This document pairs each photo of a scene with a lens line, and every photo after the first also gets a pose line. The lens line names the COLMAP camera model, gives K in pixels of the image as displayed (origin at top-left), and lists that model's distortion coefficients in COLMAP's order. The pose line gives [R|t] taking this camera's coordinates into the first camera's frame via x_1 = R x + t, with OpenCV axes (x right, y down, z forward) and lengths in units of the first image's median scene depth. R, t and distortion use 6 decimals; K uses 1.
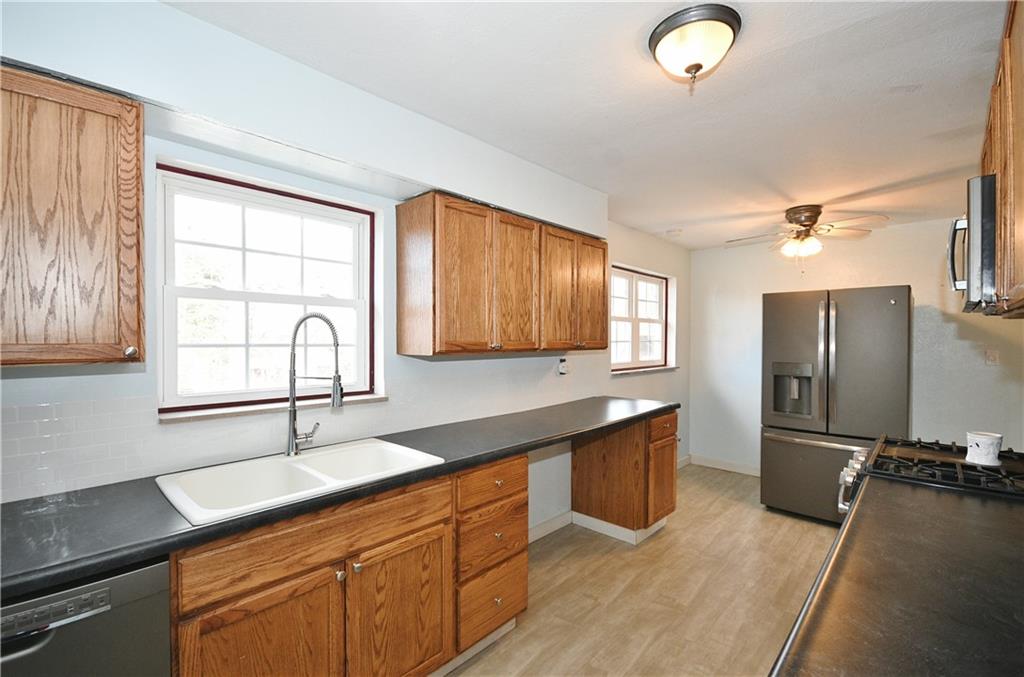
lens RADIAL K [[457.6, 0, 514.2], [0, 457.6, 342.6], [0, 0, 1]] dist [-0.002090, -0.003356]
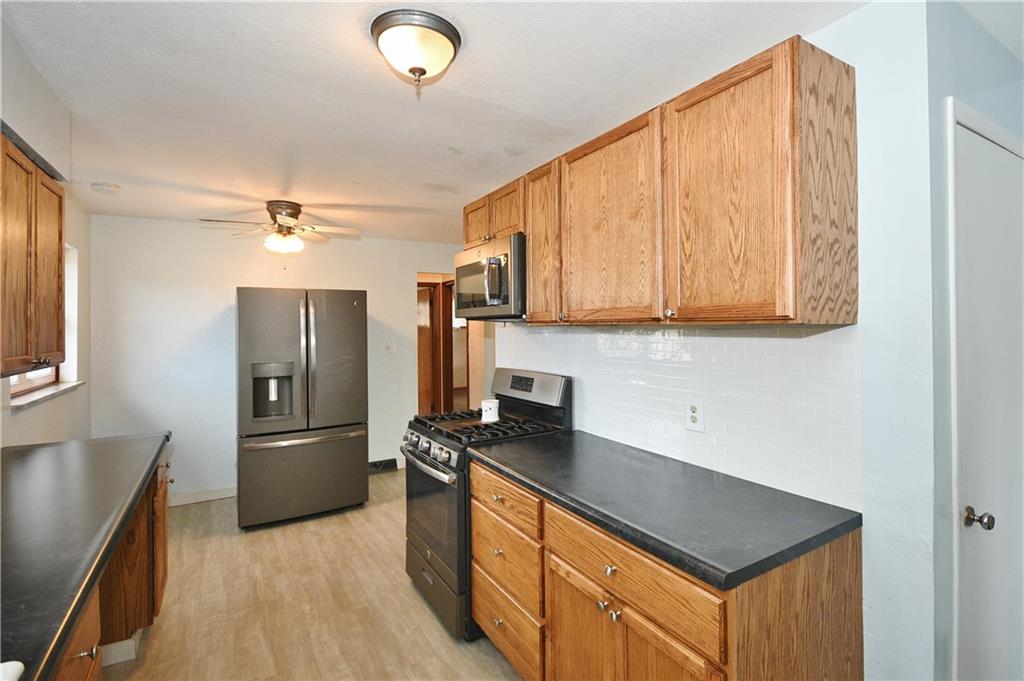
lens RADIAL K [[493.8, 0, 539.2], [0, 493.8, 317.4], [0, 0, 1]] dist [0.004770, 0.000344]
pose [[0.252259, 0.006569, 0.967637, -0.251303], [0.027166, 0.999535, -0.013868, -0.020423], [-0.967278, 0.029785, 0.251963, 0.212654]]
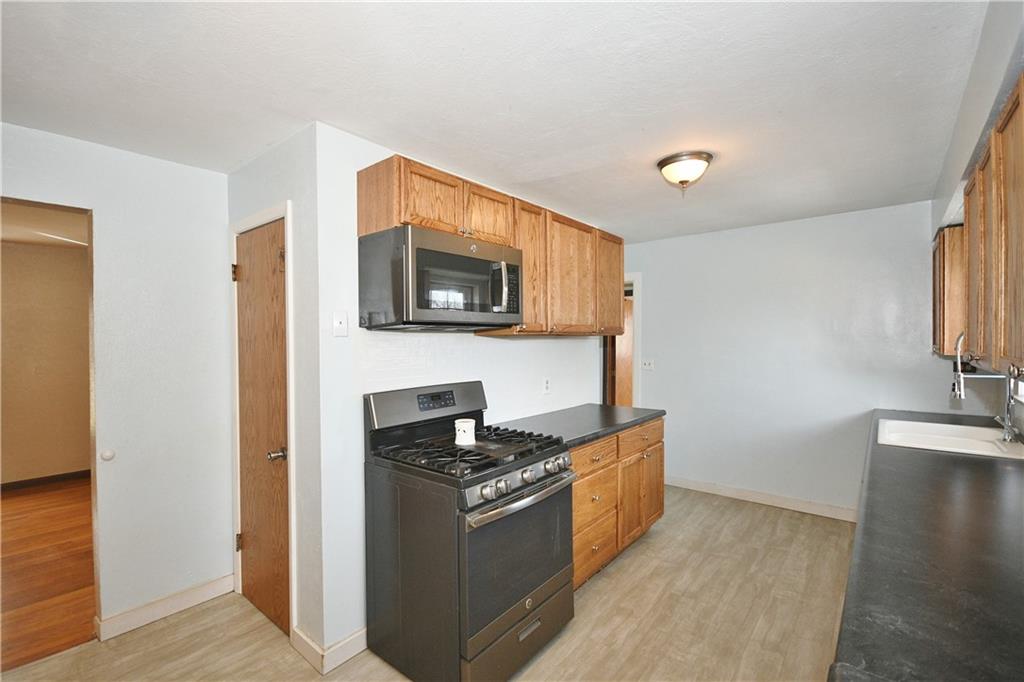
lens RADIAL K [[457.6, 0, 510.3], [0, 457.6, 340.9], [0, 0, 1]] dist [-0.002090, -0.003356]
pose [[-0.997876, 0.002930, -0.065078, 0.435961], [0.001699, 0.999819, 0.018953, -0.021751], [0.065122, 0.018803, -0.997700, 1.074314]]
